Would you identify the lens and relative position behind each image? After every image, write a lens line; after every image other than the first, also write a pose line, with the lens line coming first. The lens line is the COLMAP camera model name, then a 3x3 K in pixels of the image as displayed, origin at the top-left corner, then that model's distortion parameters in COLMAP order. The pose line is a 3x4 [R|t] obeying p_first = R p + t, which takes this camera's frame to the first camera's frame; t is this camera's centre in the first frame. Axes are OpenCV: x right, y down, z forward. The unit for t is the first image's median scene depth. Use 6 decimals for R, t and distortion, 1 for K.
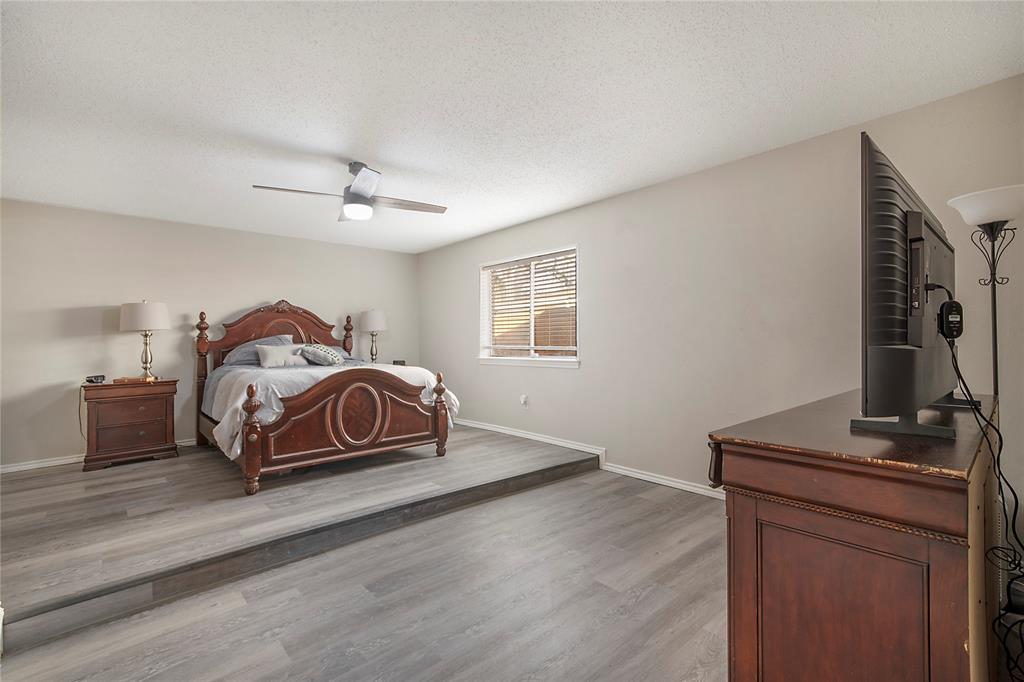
lens RADIAL K [[457.8, 0, 515.1], [0, 457.8, 337.8], [0, 0, 1]] dist [0.006281, -0.004509]
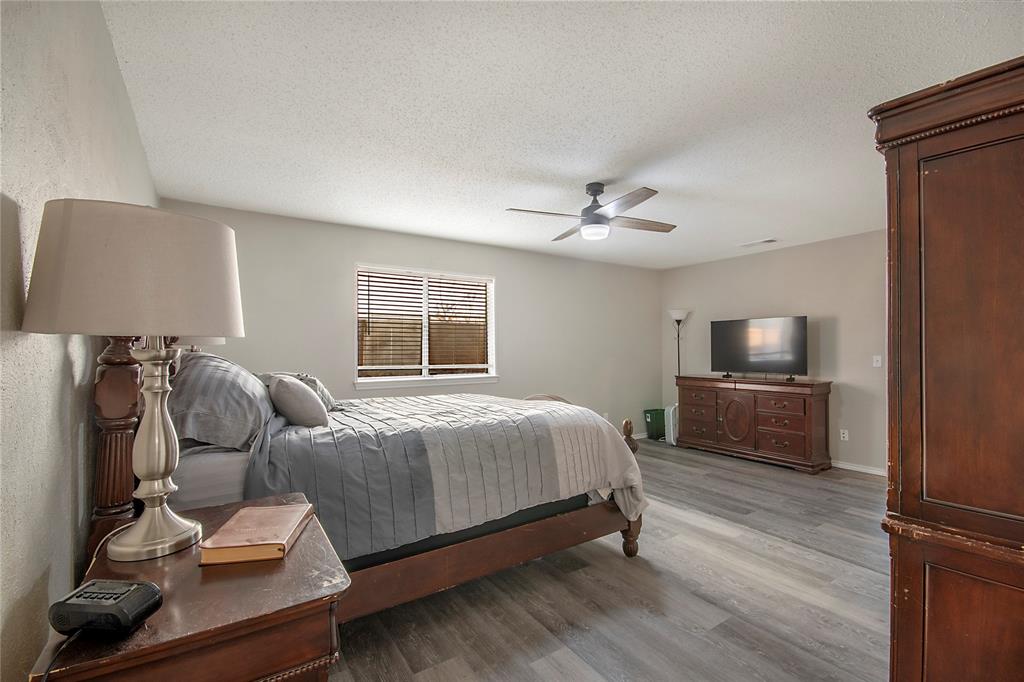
lens RADIAL K [[457.8, 0, 515.3], [0, 457.8, 348.7], [0, 0, 1]] dist [0.006281, -0.004509]
pose [[0.144014, 0.005131, 0.989562, -1.504934], [-0.008248, 0.999958, -0.003985, -0.024395], [-0.989541, -0.007588, 0.144050, 1.154705]]
